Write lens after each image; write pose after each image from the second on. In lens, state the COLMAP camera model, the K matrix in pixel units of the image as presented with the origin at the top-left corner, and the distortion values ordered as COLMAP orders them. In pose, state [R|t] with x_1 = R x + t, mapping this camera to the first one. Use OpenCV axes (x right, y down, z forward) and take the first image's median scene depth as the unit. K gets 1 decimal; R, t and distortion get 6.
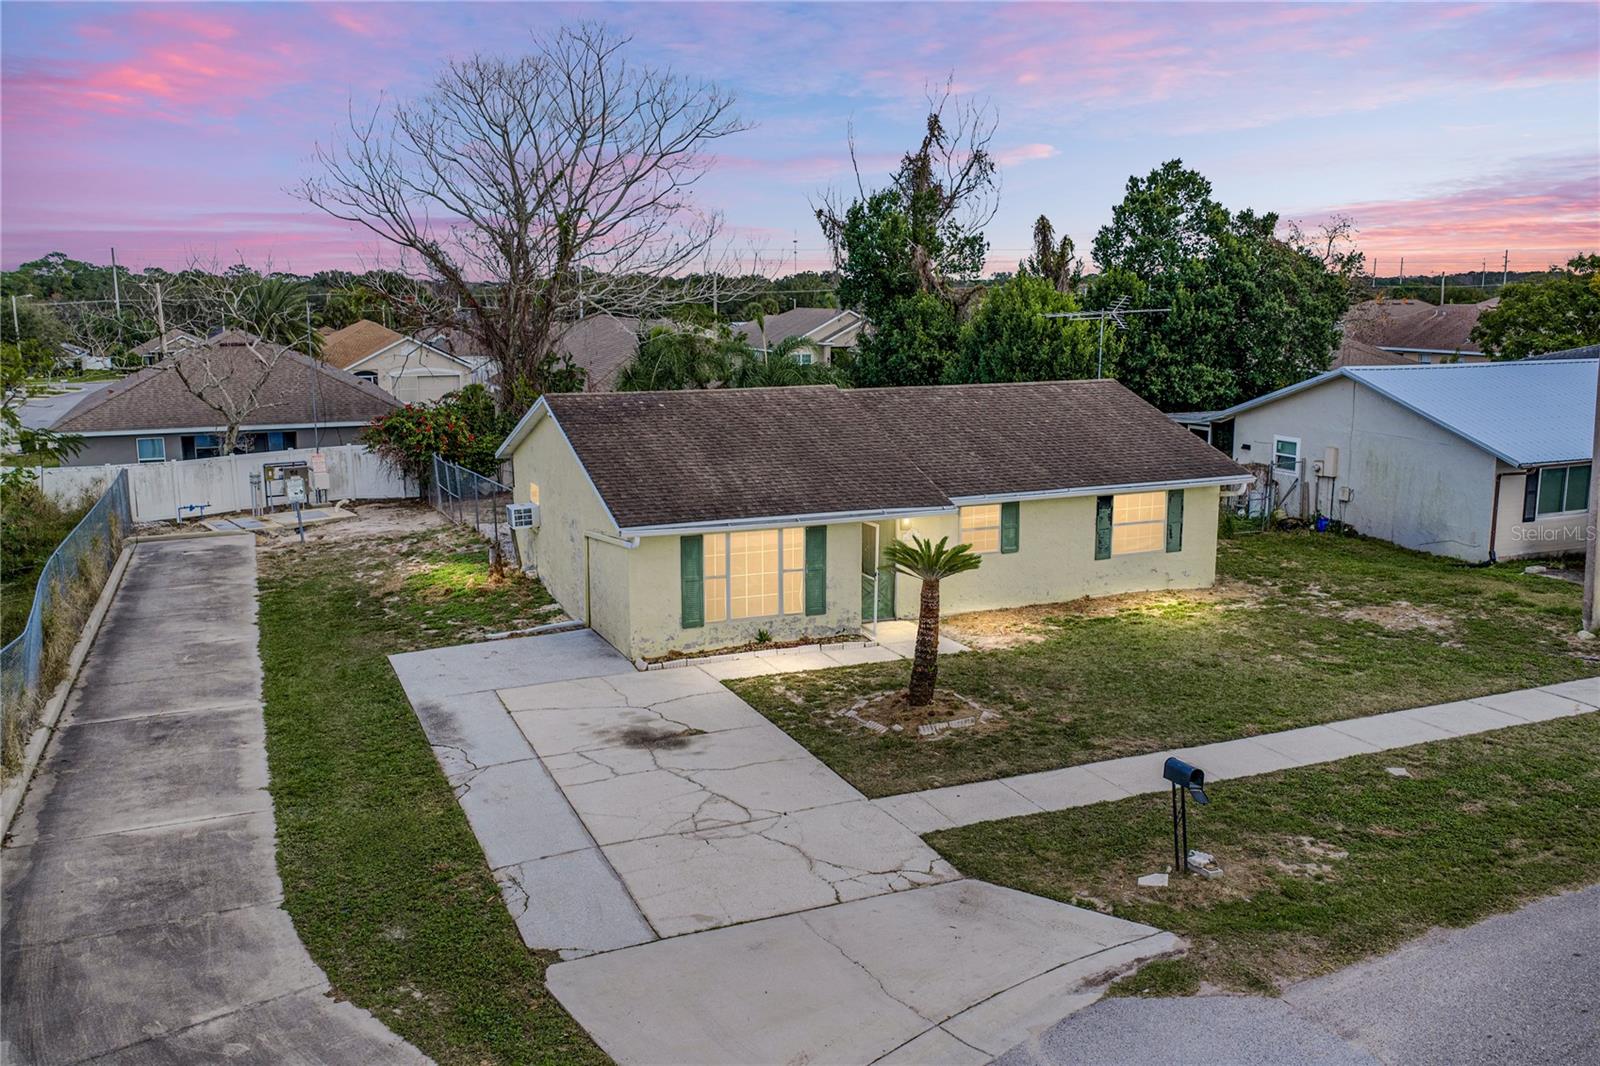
lens RADIAL K [[1362.5, 0, 798.6], [0, 1362.5, 538.3], [0, 0, 1]] dist [0.026007, -0.048166]
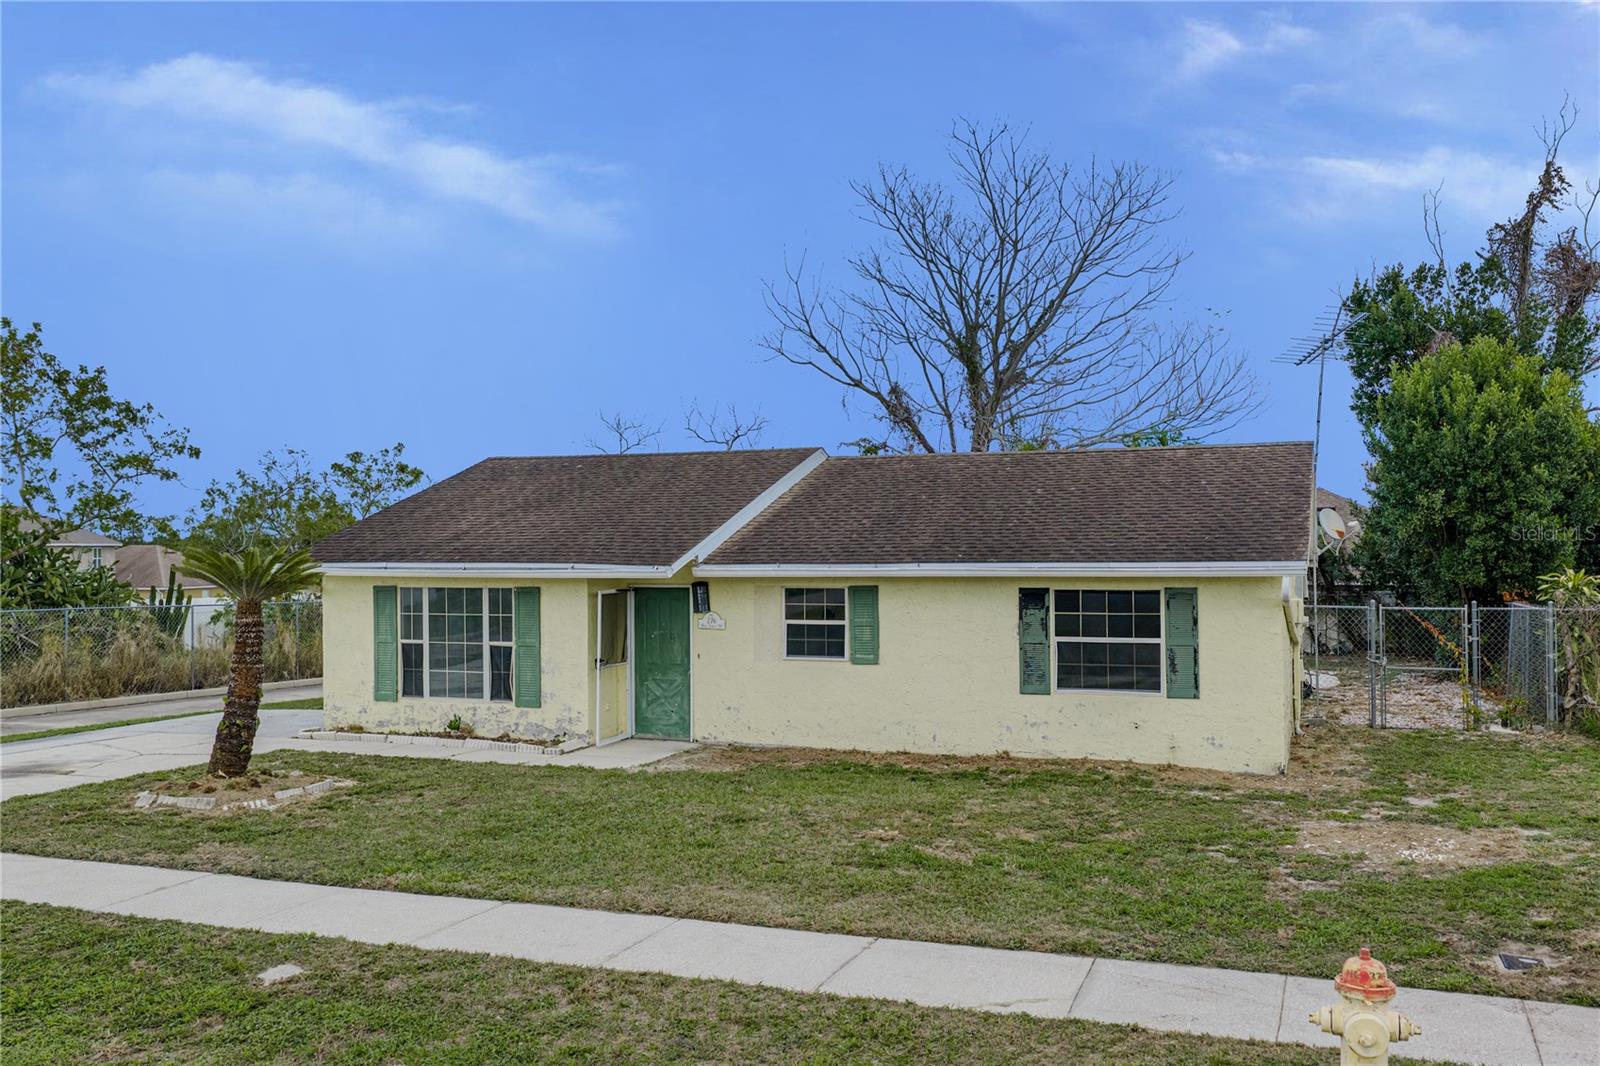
lens RADIAL K [[1370.6, 0, 799.5], [0, 1370.6, 537.6], [0, 0, 1]] dist [0.021300, -0.037593]
pose [[0.716506, -0.004466, -0.697567, 0.650899], [-0.123986, 0.983243, -0.133646, 0.046908], [0.686474, 0.182247, 0.703945, 0.554163]]
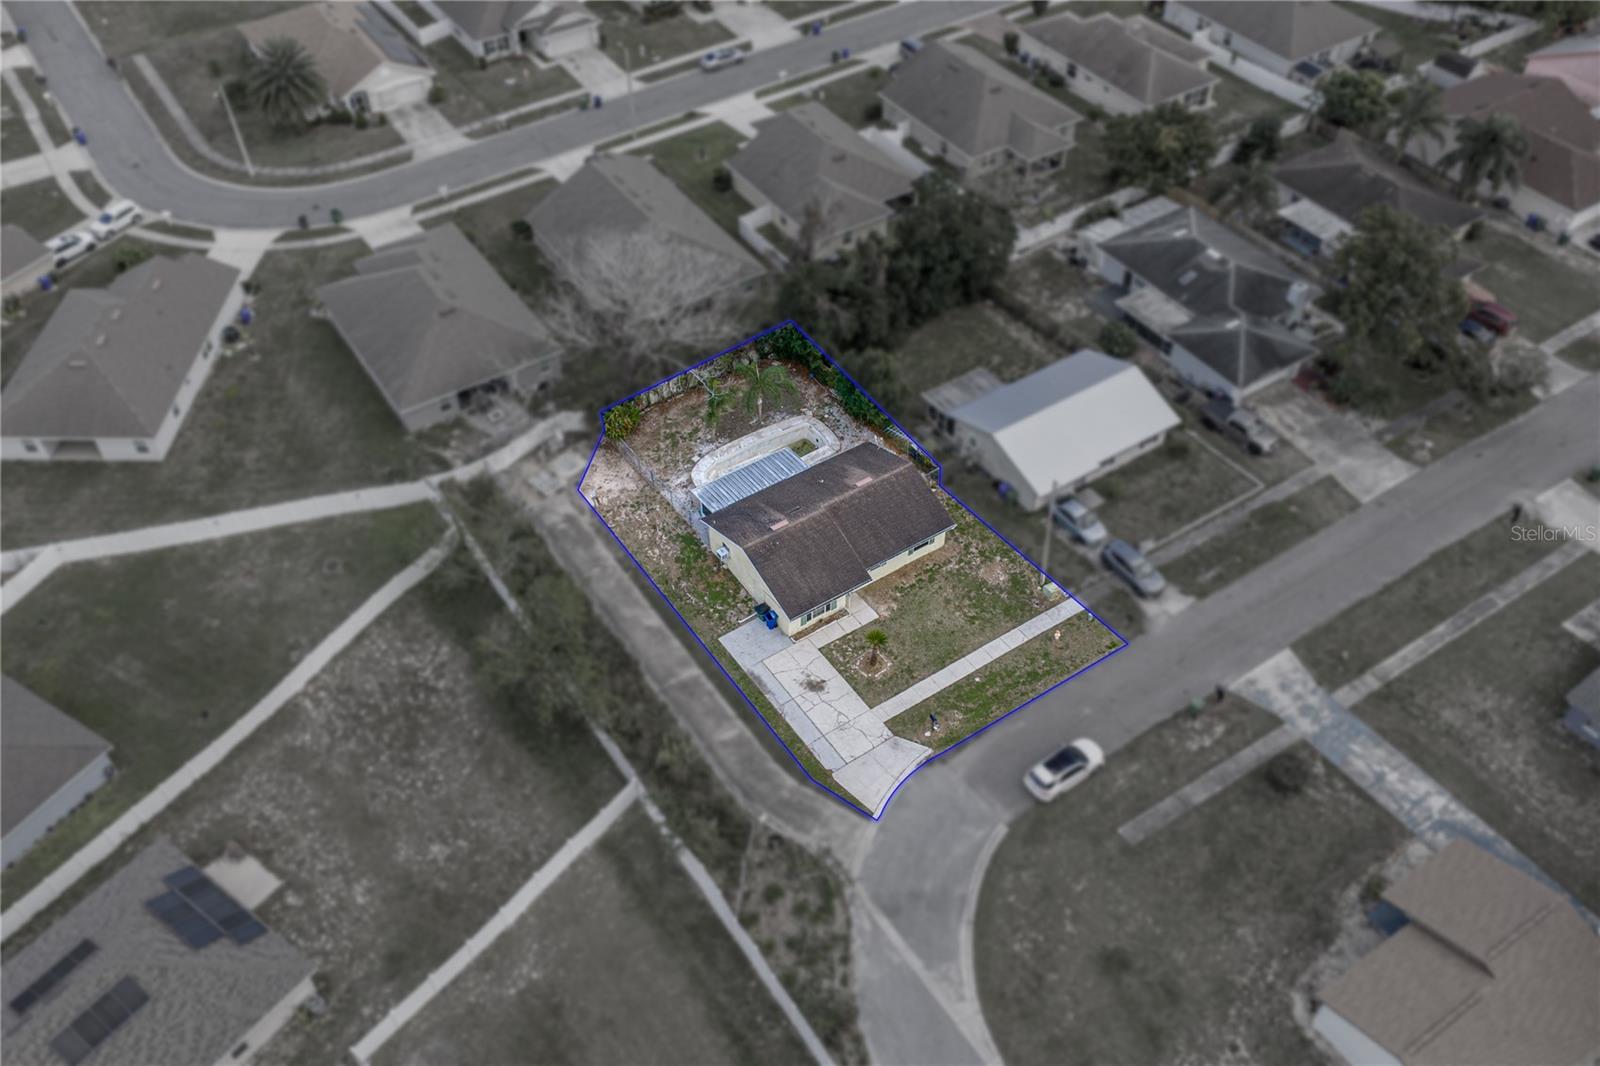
lens RADIAL K [[1362.5, 0, 798.6], [0, 1362.5, 538.3], [0, 0, 1]] dist [0.026007, -0.048166]
pose [[0.981202, -0.137657, 0.135255, -0.531860], [0.034499, 0.814682, 0.578881, -2.150527], [-0.189877, -0.563333, 0.804116, -1.728638]]
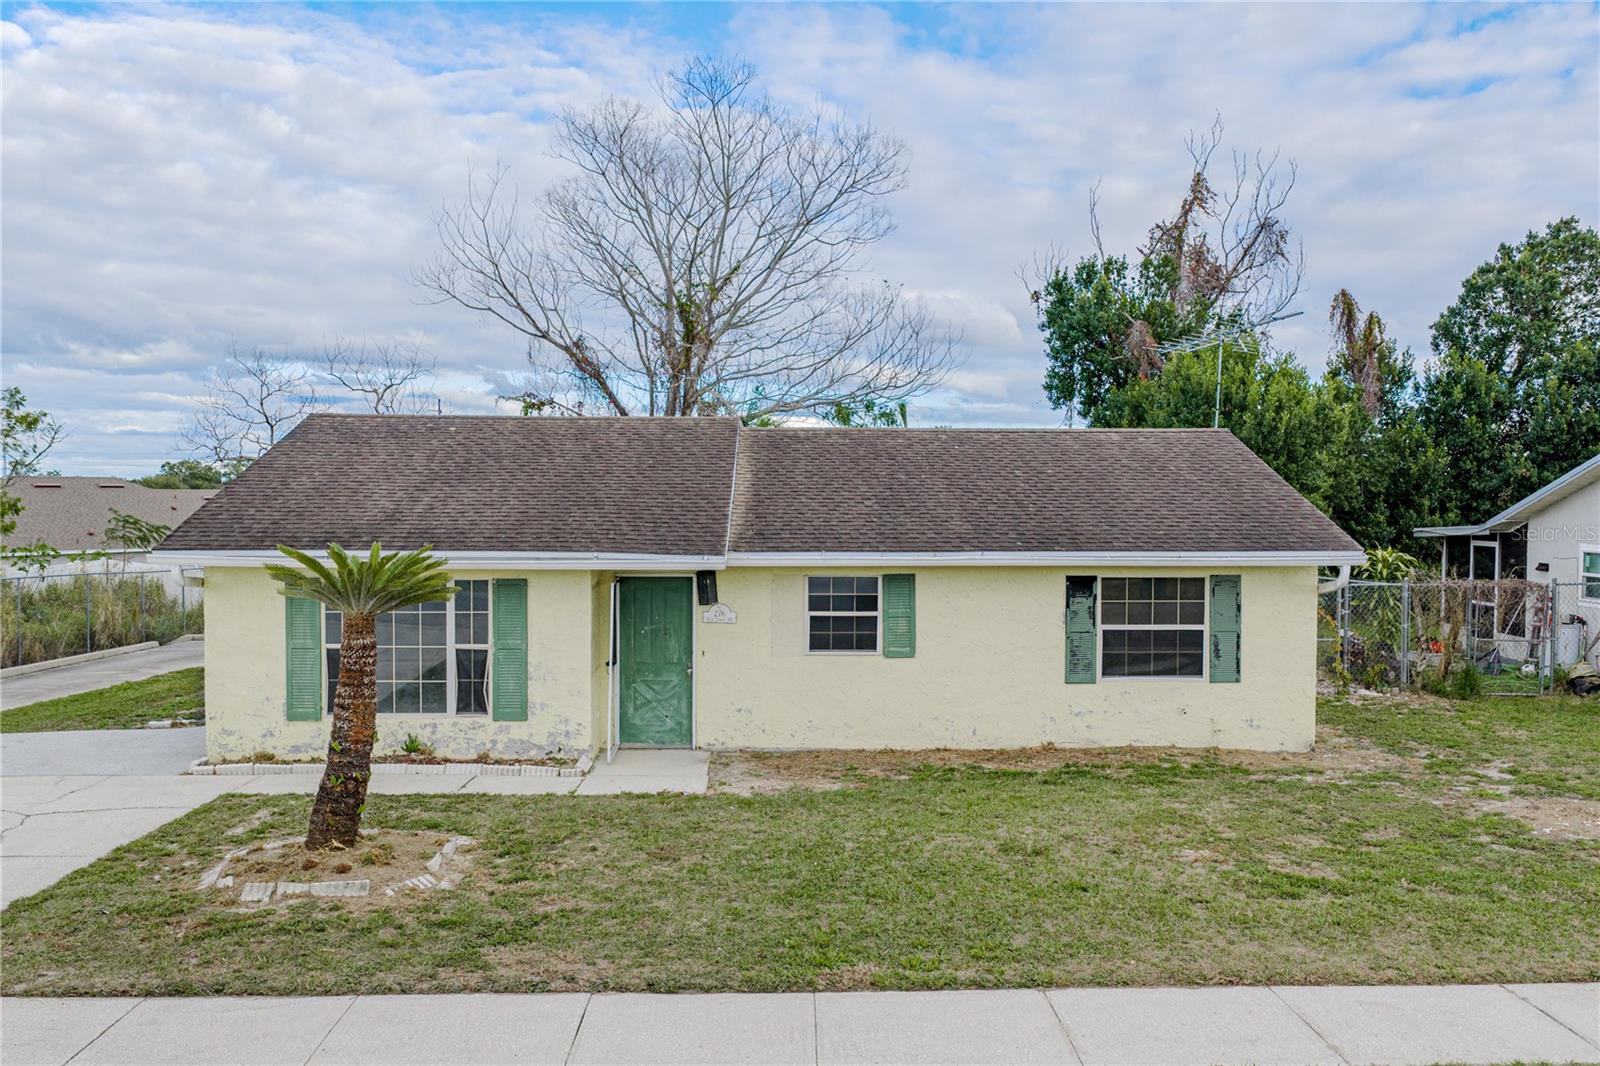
lens RADIAL K [[1374.4, 0, 800.0], [0, 1374.4, 533.0], [0, 0, 1]] dist [0.011990, -0.015907]
pose [[0.929841, 0.017640, -0.367538, 0.373458], [-0.074314, 0.987270, -0.140625, 0.050077], [0.360379, 0.158072, 0.919315, 0.446945]]
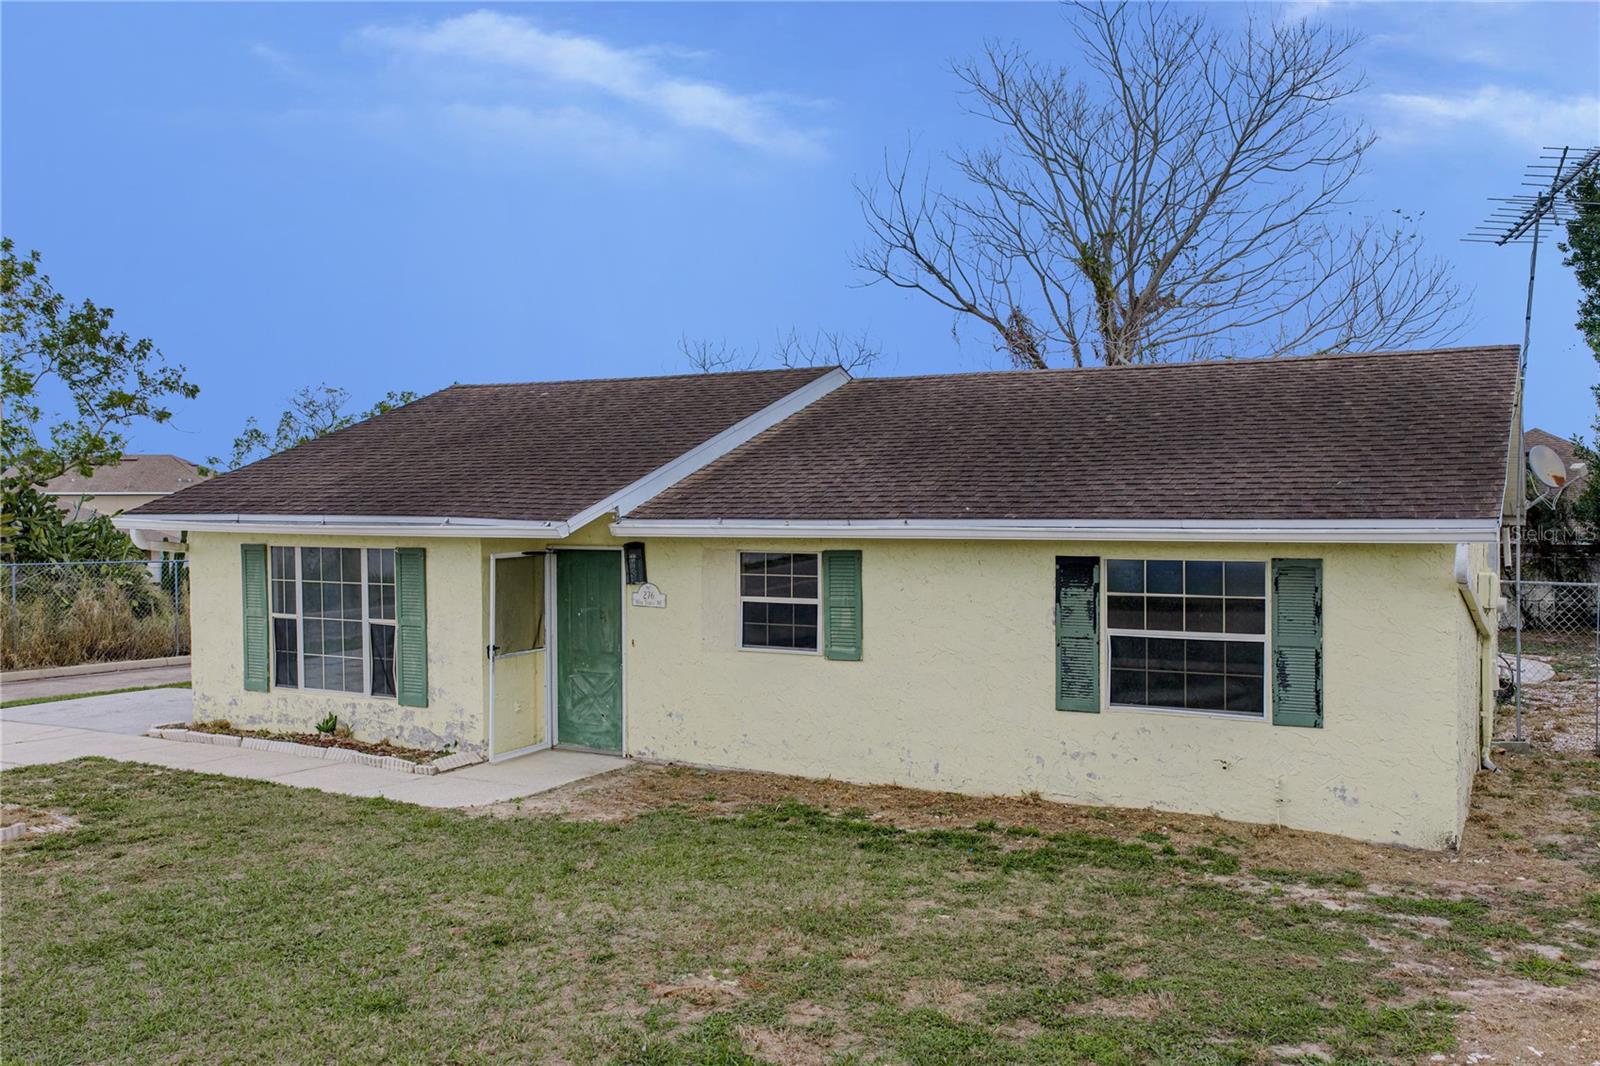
lens RADIAL K [[1370.6, 0, 799.5], [0, 1370.6, 537.6], [0, 0, 1]] dist [0.021300, -0.037593]
pose [[0.619300, 0.024919, -0.784759, 0.563652], [-0.142174, 0.986532, -0.080872, 0.010107], [0.772175, 0.161657, 0.614502, 0.762475]]
